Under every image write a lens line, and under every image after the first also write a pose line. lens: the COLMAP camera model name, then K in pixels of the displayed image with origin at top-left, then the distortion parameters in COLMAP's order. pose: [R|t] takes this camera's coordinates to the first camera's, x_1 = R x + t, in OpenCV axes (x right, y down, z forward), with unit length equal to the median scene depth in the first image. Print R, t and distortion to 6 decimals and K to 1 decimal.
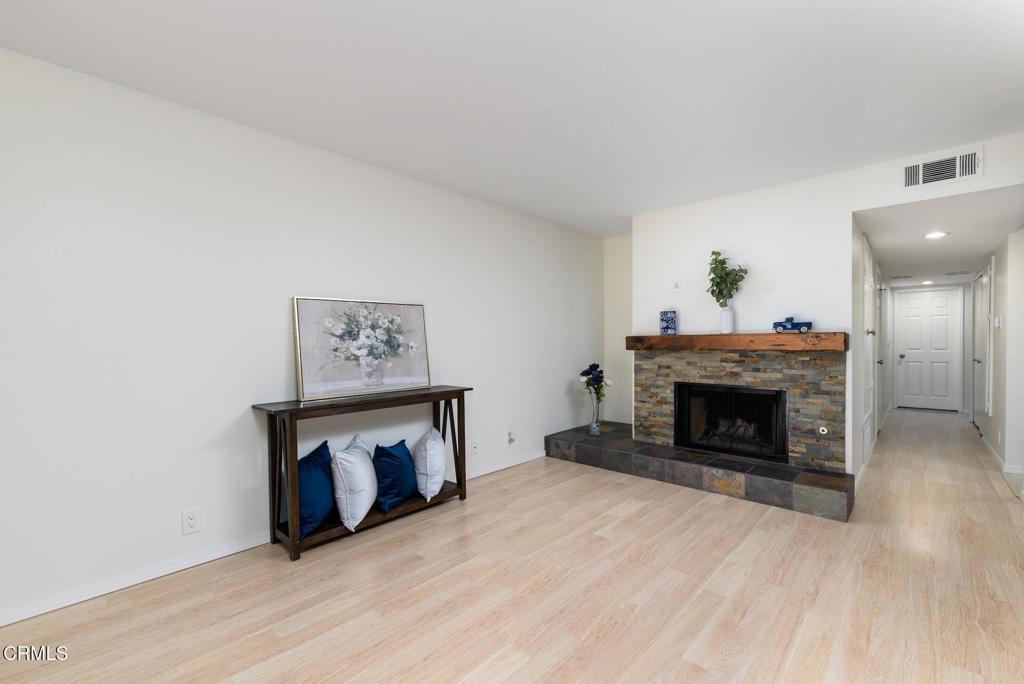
lens RADIAL K [[436.1, 0, 508.0], [0, 436.1, 348.6], [0, 0, 1]] dist [0.001302, -0.000485]
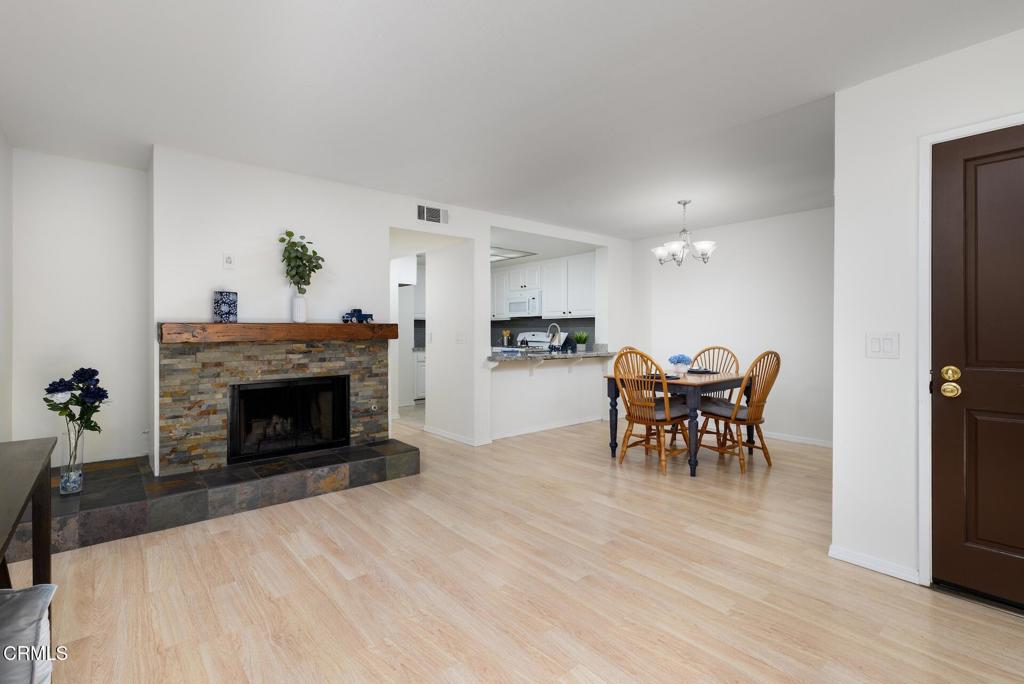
lens RADIAL K [[477.7, 0, 490.2], [0, 477.7, 330.3], [0, 0, 1]] dist [-0.004101, -0.000278]
pose [[0.134645, 0.004366, 0.990884, -0.504652], [0.015725, 0.999855, -0.006542, -0.005708], [-0.990769, 0.016463, 0.134557, 0.526098]]
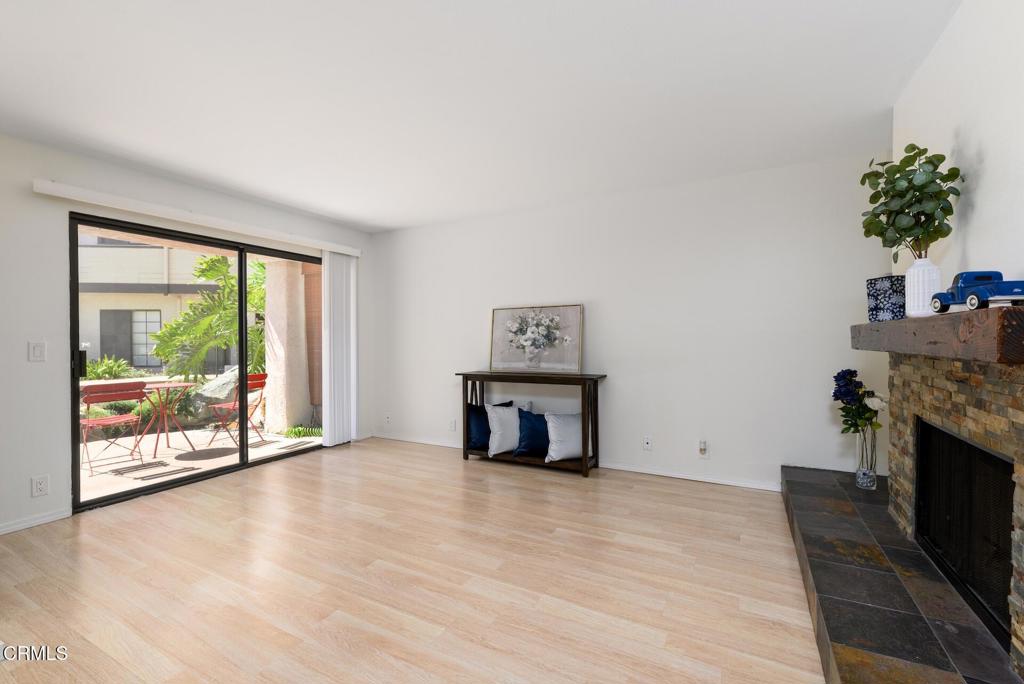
lens RADIAL K [[436.1, 0, 503.1], [0, 436.1, 342.5], [0, 0, 1]] dist [0.001302, -0.000485]
pose [[0.260994, 0.014811, -0.965227, 0.937765], [-0.010312, 0.999868, 0.012554, -0.010208], [0.965285, 0.006677, 0.261112, 0.511623]]
